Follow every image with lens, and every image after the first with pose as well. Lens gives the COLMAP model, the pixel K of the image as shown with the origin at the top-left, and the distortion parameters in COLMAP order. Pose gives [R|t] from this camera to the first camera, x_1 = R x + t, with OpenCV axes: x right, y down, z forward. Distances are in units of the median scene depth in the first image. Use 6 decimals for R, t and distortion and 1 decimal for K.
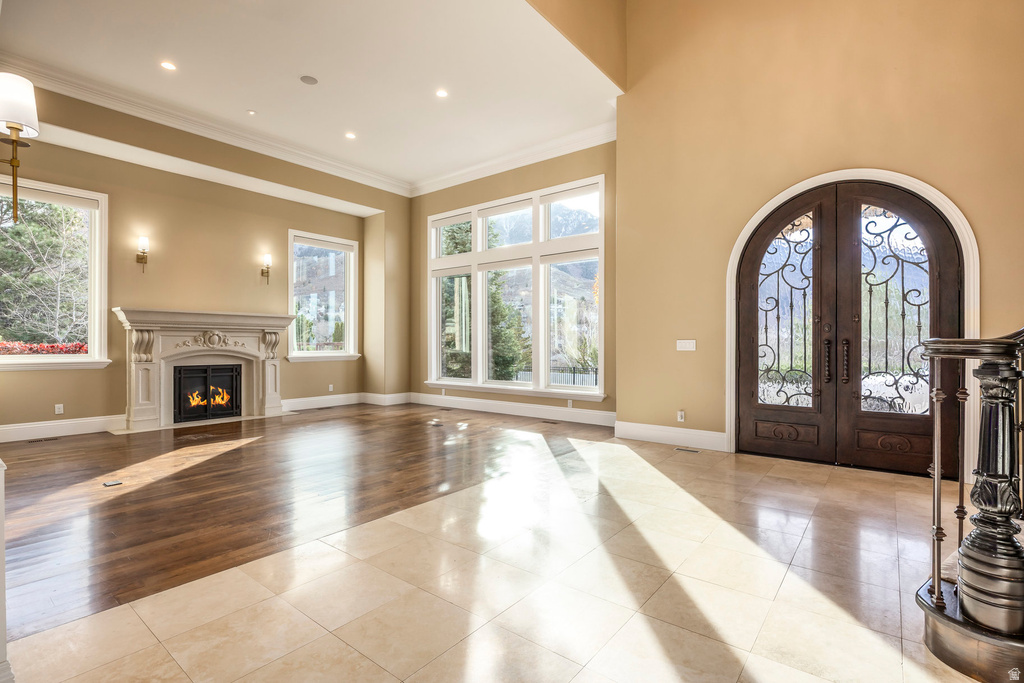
lens RADIAL K [[479.3, 0, 510.0], [0, 479.3, 340.2], [0, 0, 1]] dist [-0.013547, 0.000172]
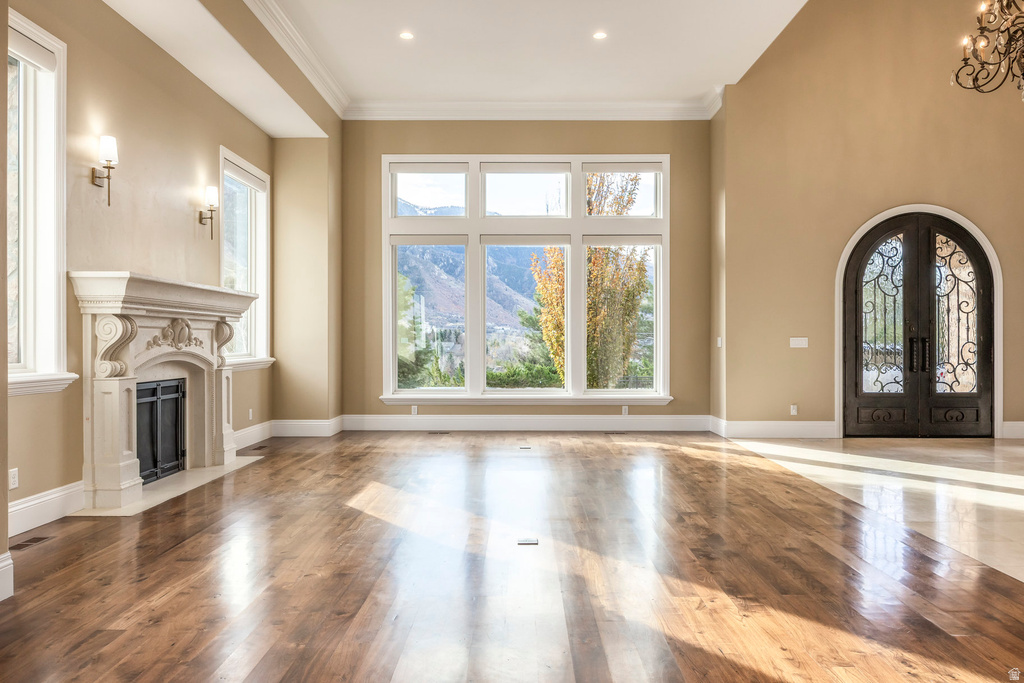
lens RADIAL K [[729.3, 0, 509.4], [0, 729.3, 341.2], [0, 0, 1]] dist [0.007760, 0.001532]
pose [[0.789395, 0.000004, 0.613886, -1.267043], [-0.004295, 0.999976, 0.005517, 0.001357], [-0.613871, -0.006992, 0.789375, 0.128676]]
